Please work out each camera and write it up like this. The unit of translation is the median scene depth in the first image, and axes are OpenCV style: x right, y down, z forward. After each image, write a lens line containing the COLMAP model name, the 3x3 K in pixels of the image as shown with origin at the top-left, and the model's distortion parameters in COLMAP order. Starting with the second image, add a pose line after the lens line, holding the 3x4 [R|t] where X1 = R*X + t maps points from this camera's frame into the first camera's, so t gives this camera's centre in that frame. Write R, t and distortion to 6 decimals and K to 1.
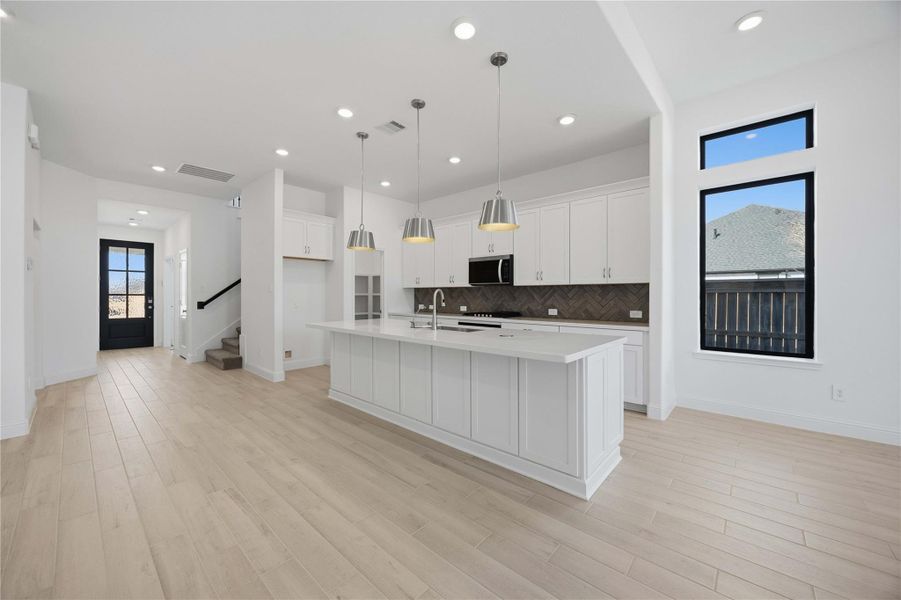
lens RADIAL K [[343.1, 0, 451.4], [0, 343.1, 295.2], [0, 0, 1]] dist [-0.003893, -0.000474]
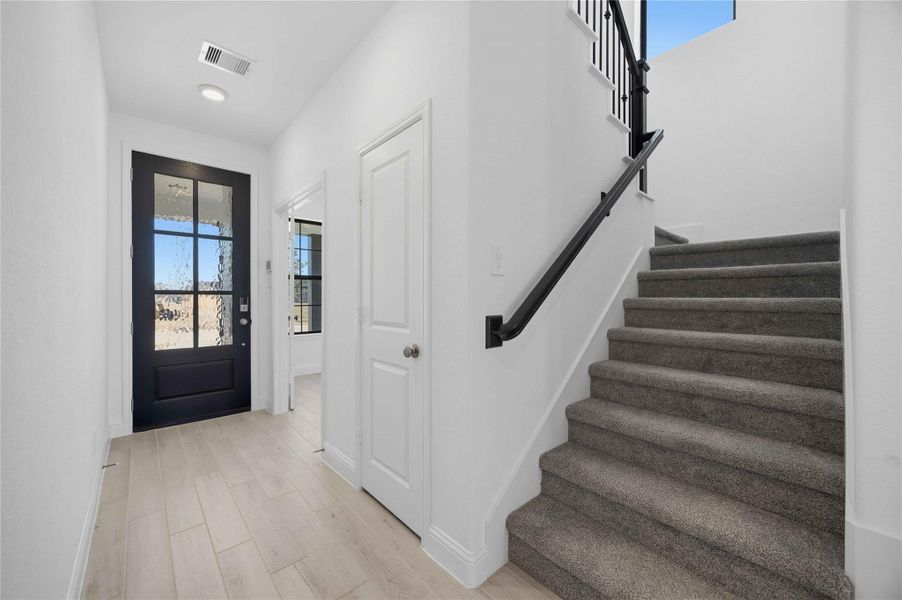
lens RADIAL K [[343.5, 0, 447.3], [0, 343.5, 300.8], [0, 0, 1]] dist [-0.003893, -0.000474]
pose [[0.994583, 0.002773, -0.103912, -0.840063], [-0.001884, 0.999961, 0.008650, 0.007411], [0.103932, -0.008407, 0.994549, 0.863541]]
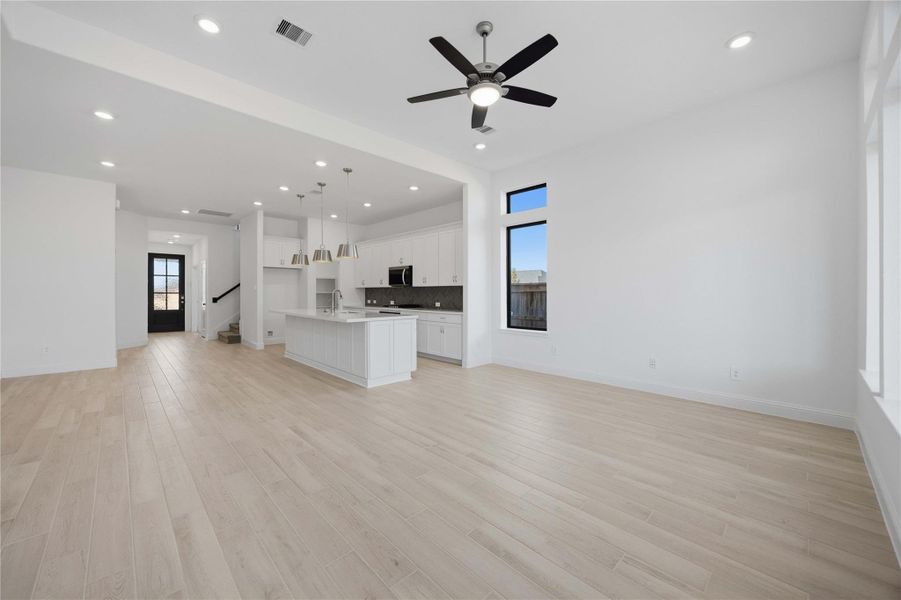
lens RADIAL K [[343.1, 0, 448.6], [0, 343.1, 294.3], [0, 0, 1]] dist [-0.003893, -0.000474]
pose [[0.997588, 0.000819, -0.069406, 0.392347], [-0.000652, 0.999997, 0.002423, 0.001053], [0.069408, -0.002372, 0.997586, -0.413513]]
